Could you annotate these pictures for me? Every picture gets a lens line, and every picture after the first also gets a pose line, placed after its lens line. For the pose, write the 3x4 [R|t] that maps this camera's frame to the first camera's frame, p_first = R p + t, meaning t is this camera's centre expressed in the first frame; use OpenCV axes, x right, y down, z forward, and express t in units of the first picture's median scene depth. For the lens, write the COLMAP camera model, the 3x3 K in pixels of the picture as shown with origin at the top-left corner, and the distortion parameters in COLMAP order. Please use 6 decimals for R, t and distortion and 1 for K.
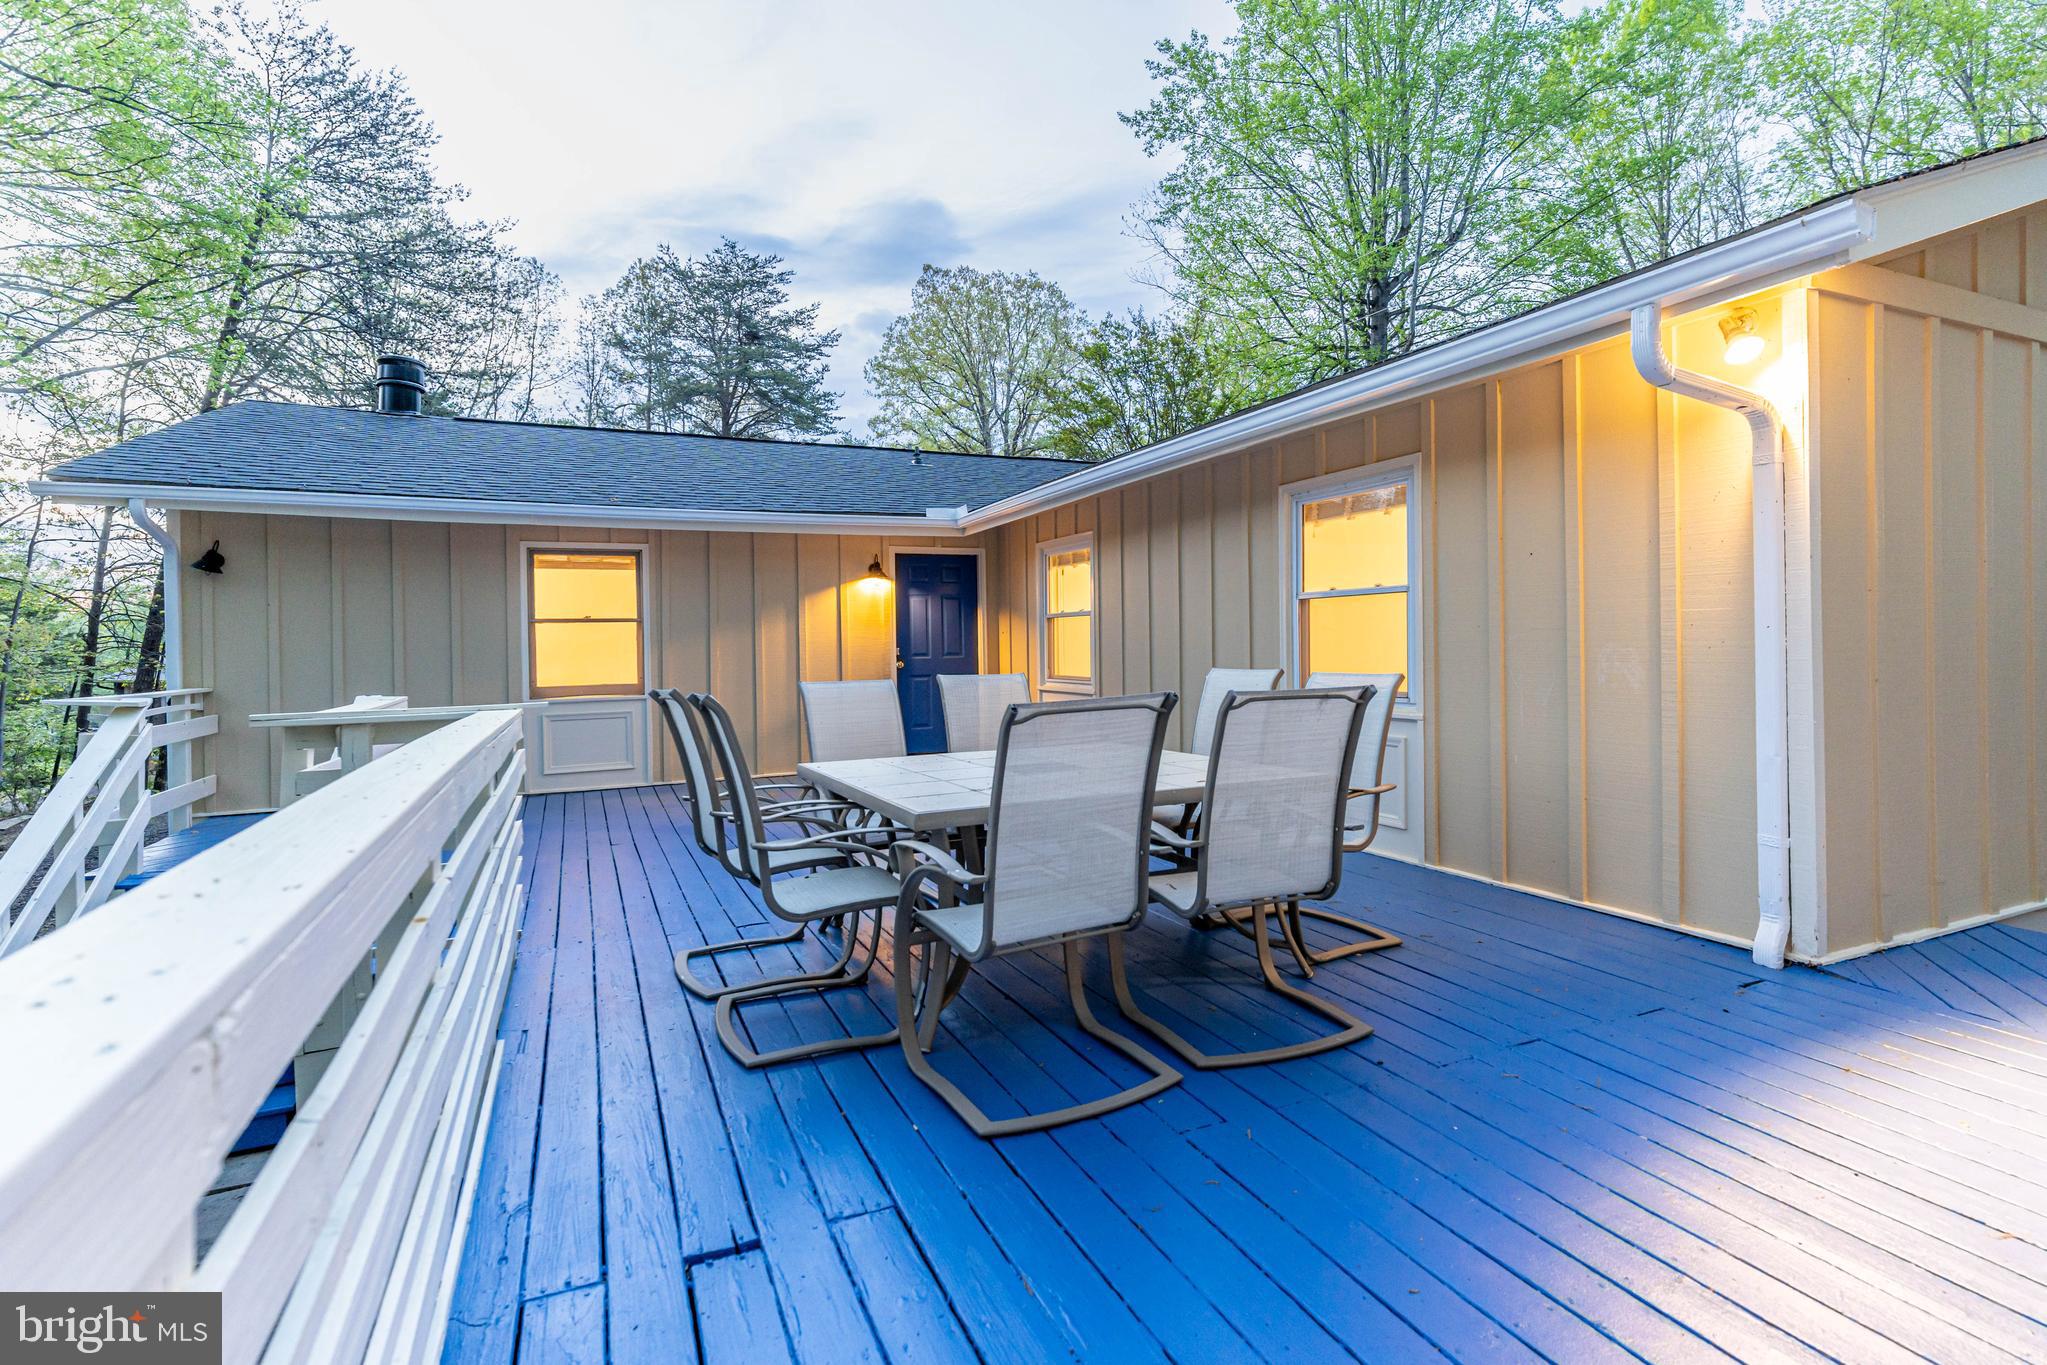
lens RADIAL K [[966.8, 0, 1015.2], [0, 966.8, 663.4], [0, 0, 1]] dist [0.000043, -0.000253]
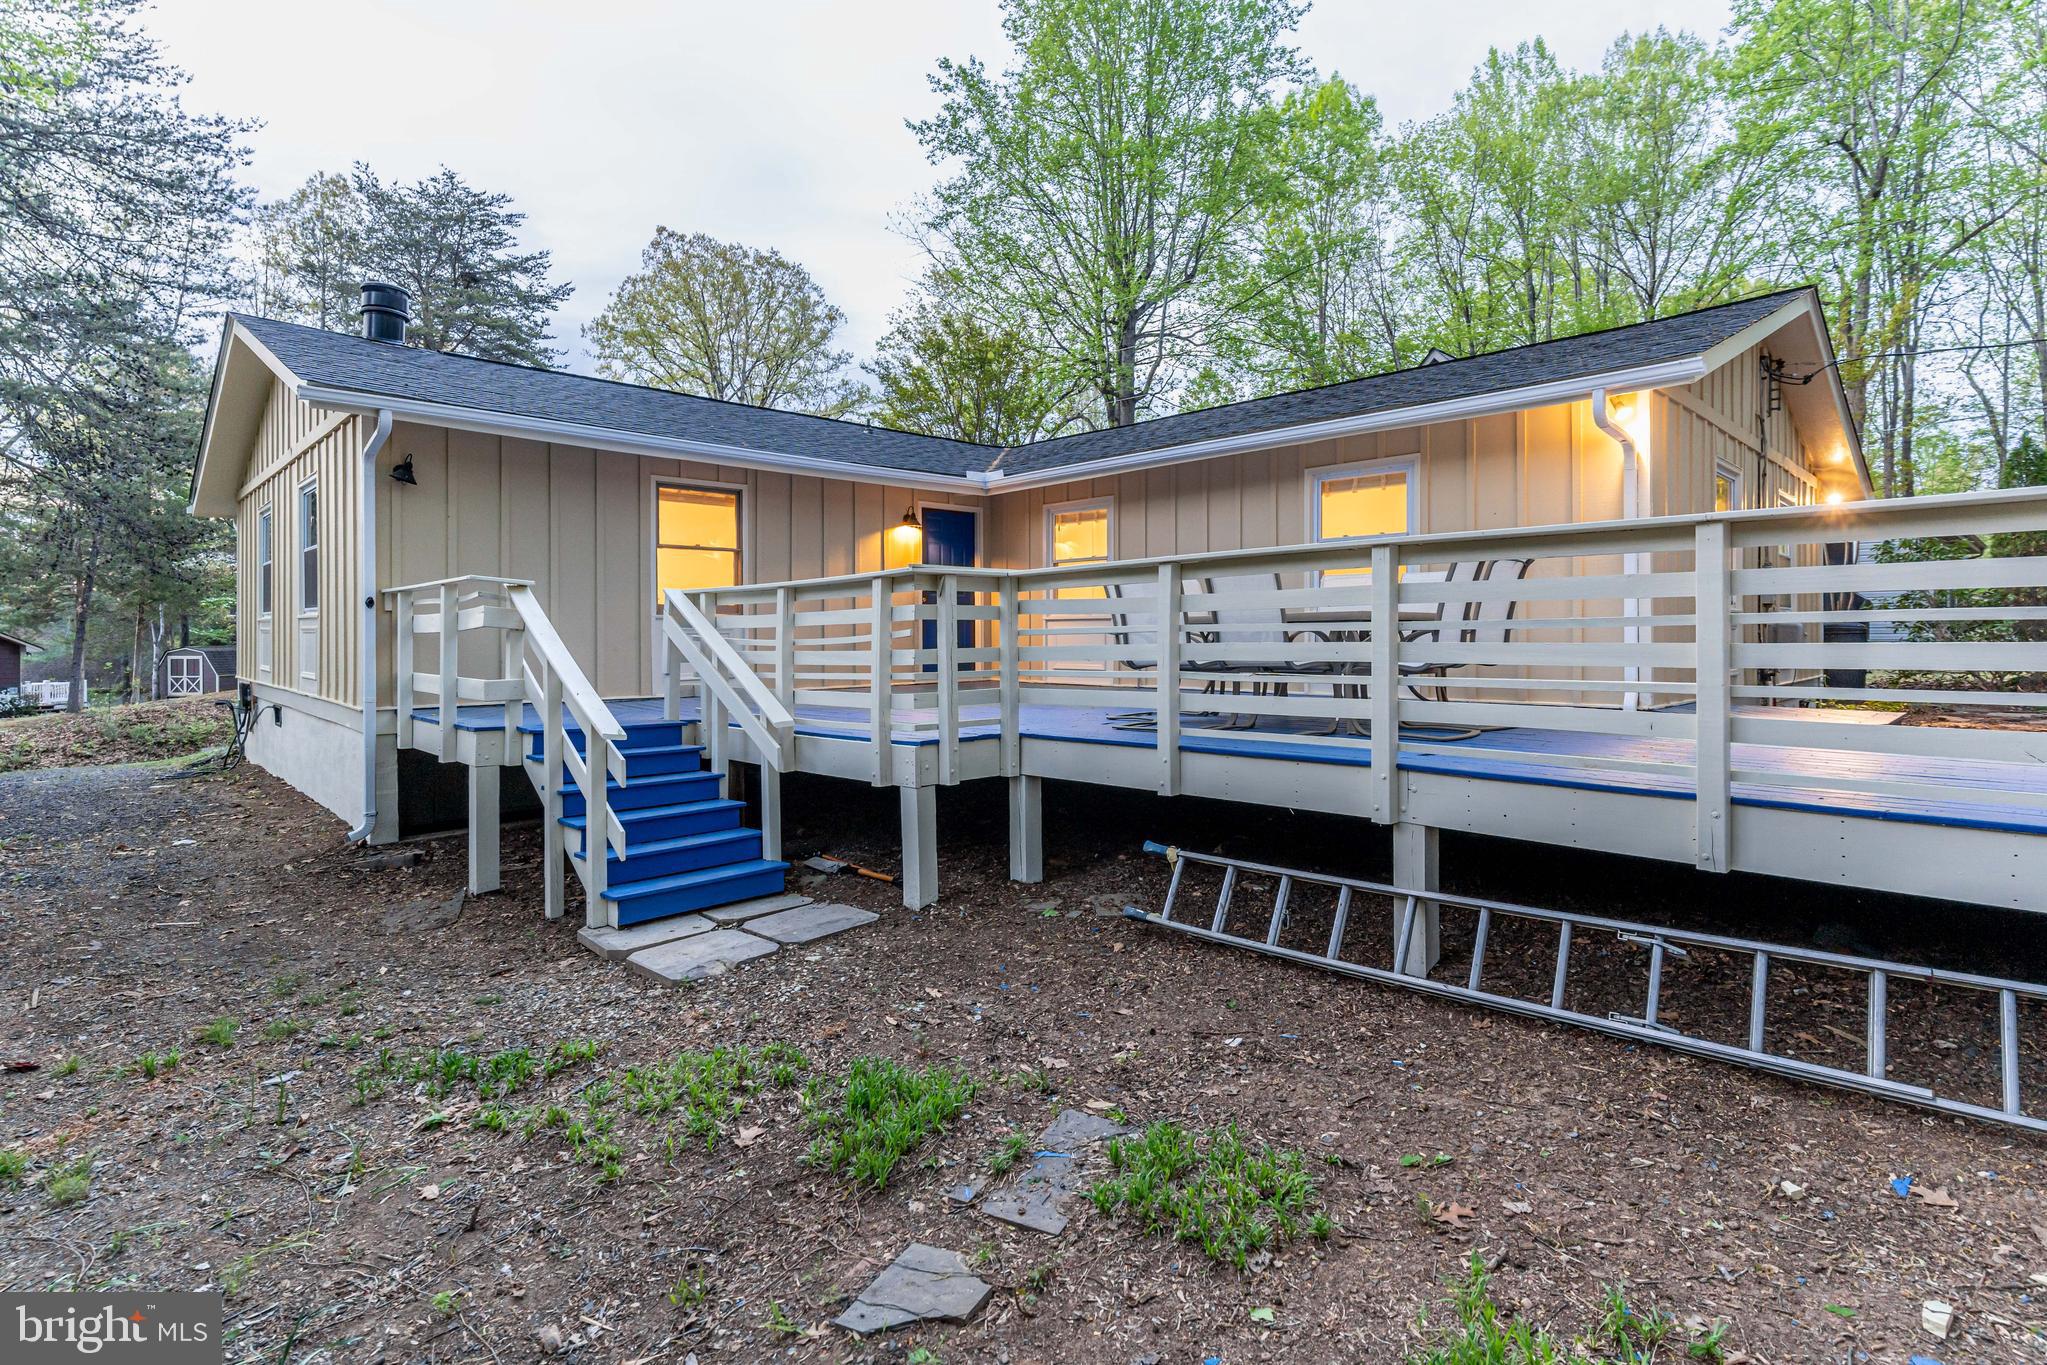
lens RADIAL K [[998.5, 0, 1016.5], [0, 998.5, 649.5], [0, 0, 1]] dist [0.000583, -0.000361]
pose [[0.943128, 0.009244, 0.332303, -0.135984], [-0.005408, 0.999908, -0.012469, 0.025071], [-0.332387, 0.009962, 0.943090, -0.067125]]
